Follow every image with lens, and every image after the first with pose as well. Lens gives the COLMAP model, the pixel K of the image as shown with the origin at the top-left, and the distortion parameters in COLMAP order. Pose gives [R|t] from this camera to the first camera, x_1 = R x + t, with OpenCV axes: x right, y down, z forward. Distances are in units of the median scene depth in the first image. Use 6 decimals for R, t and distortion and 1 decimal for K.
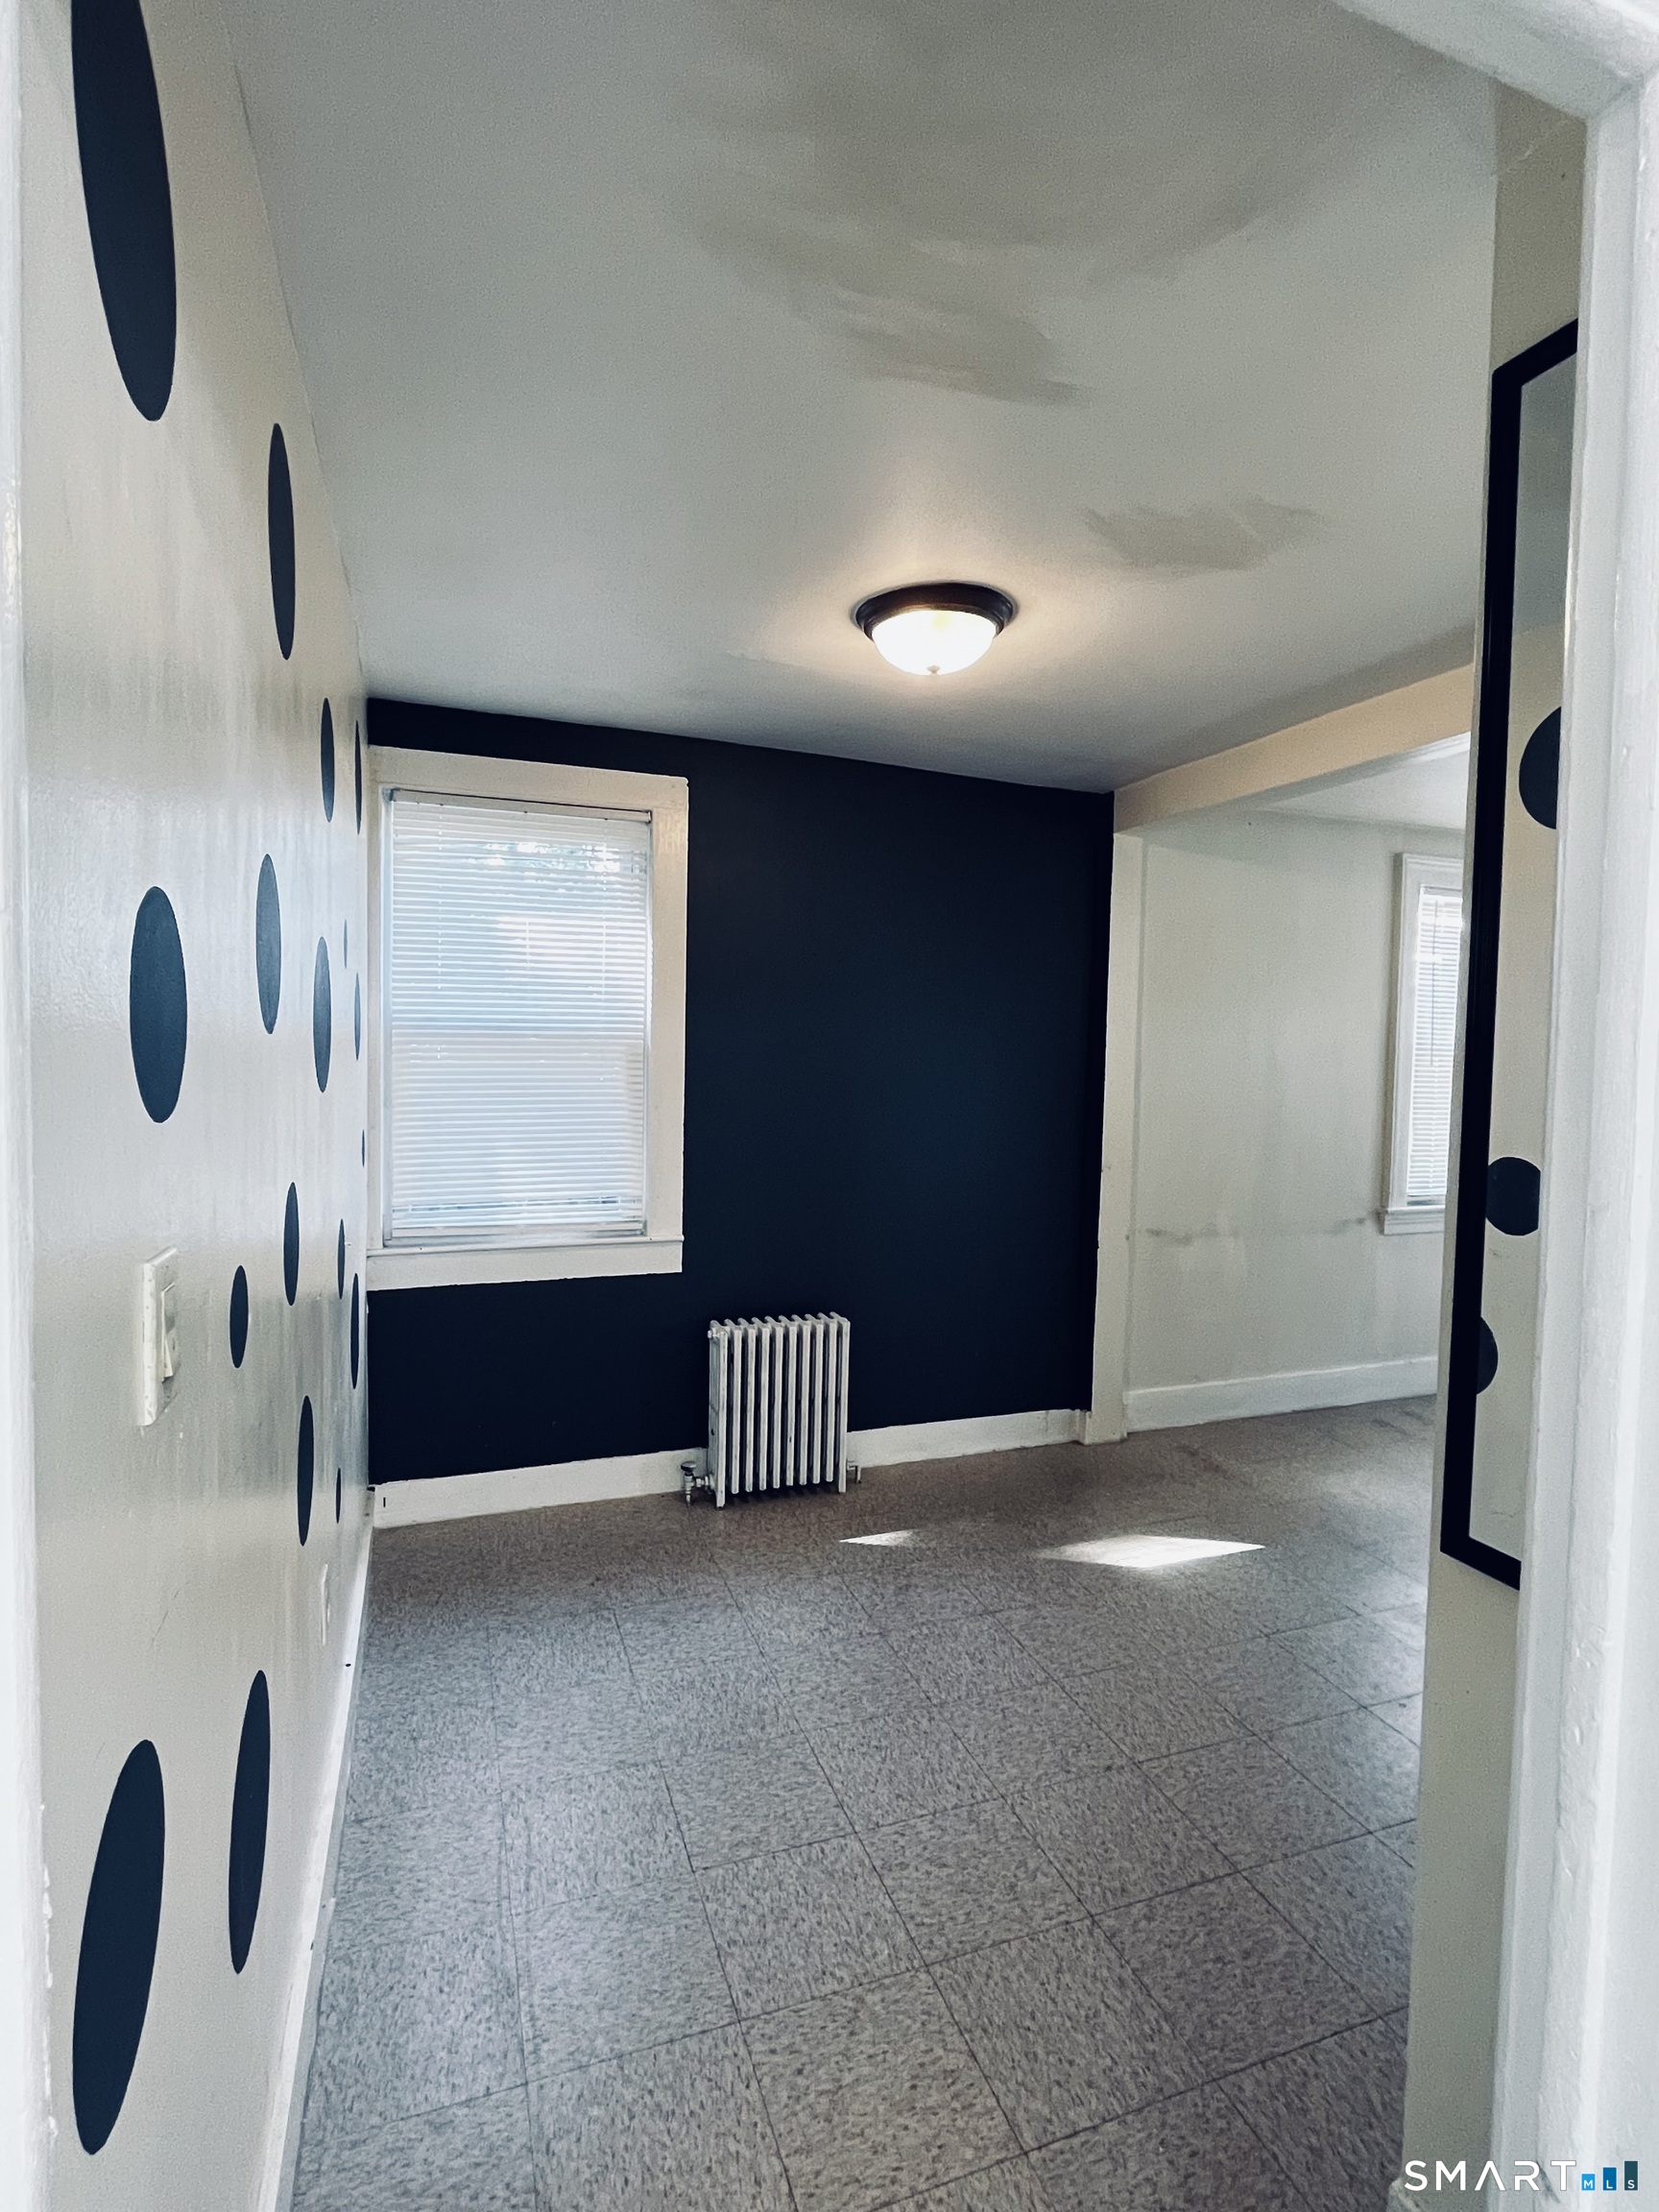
lens RADIAL K [[1068.0, 0, 825.9], [0, 1068.0, 1114.3], [0, 0, 1]] dist [0.001462, -0.000009]
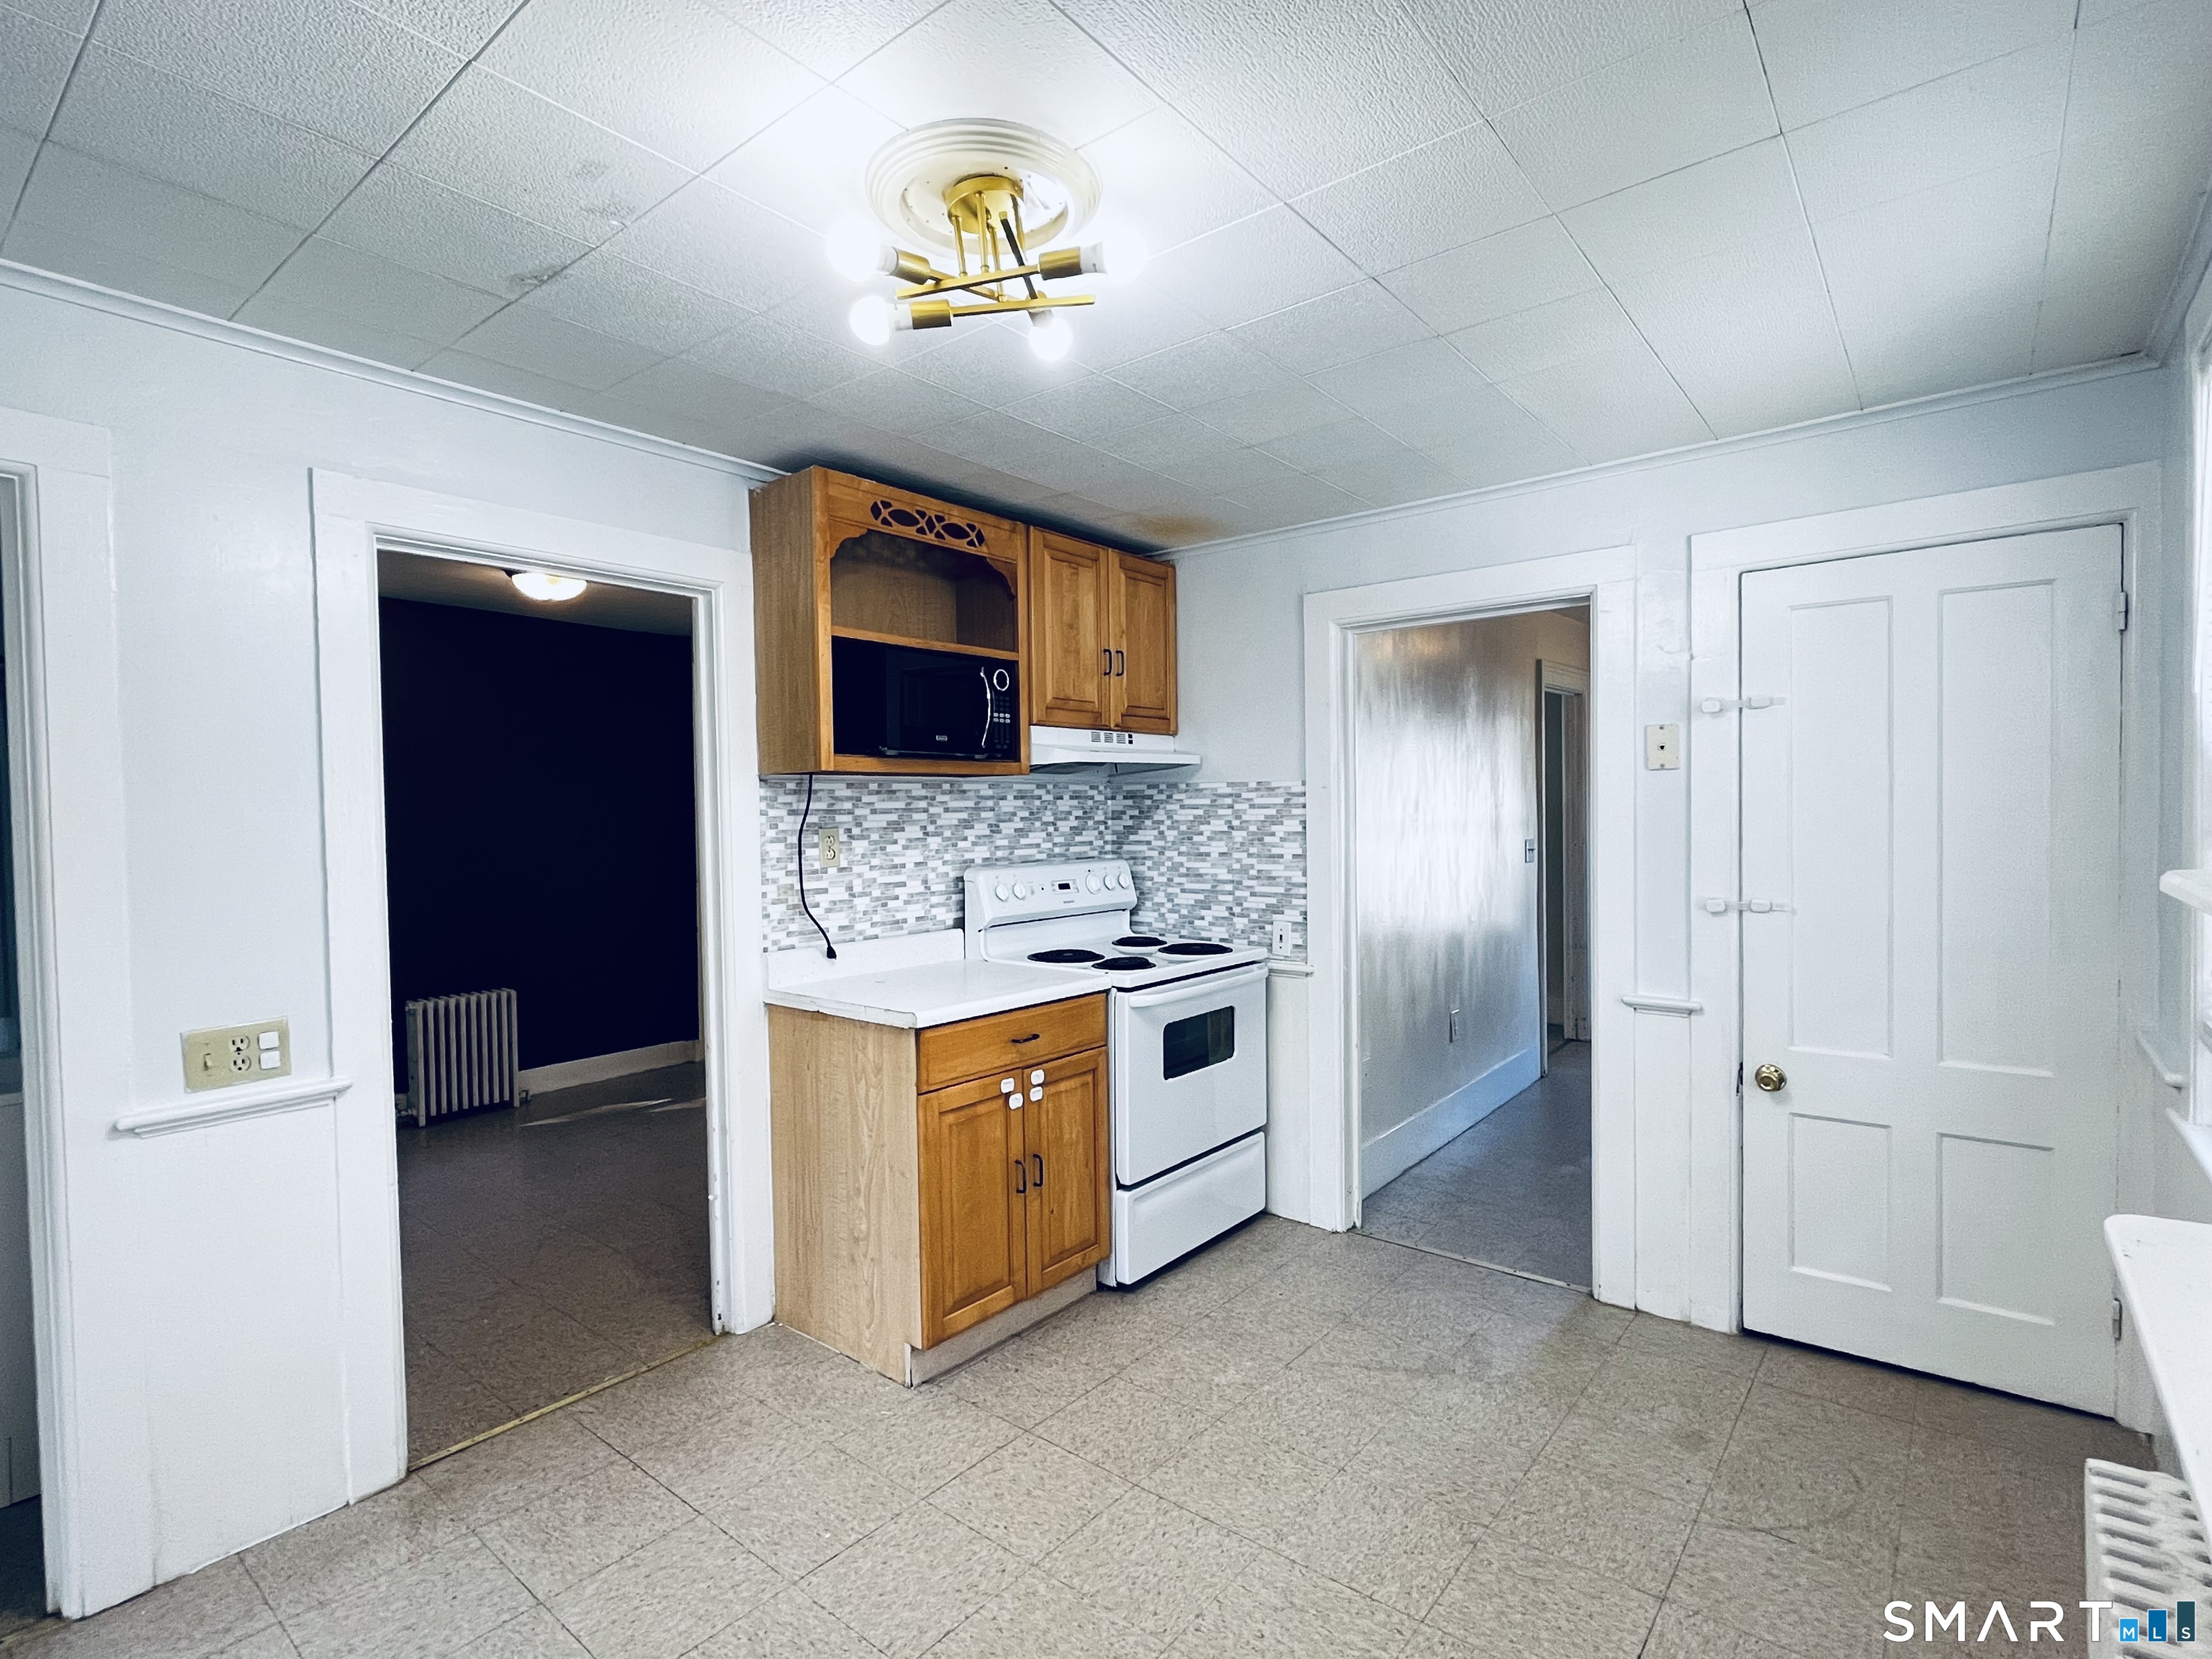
lens RADIAL K [[1068.0, 0, 1109.3], [0, 1068.0, 841.4], [0, 0, 1]] dist [0.001462, -0.000009]
pose [[0.856633, -0.049257, 0.513569, -0.024718], [0.059573, 0.998217, -0.003626, 0.038721], [-0.512475, 0.033701, 0.858040, -0.731388]]
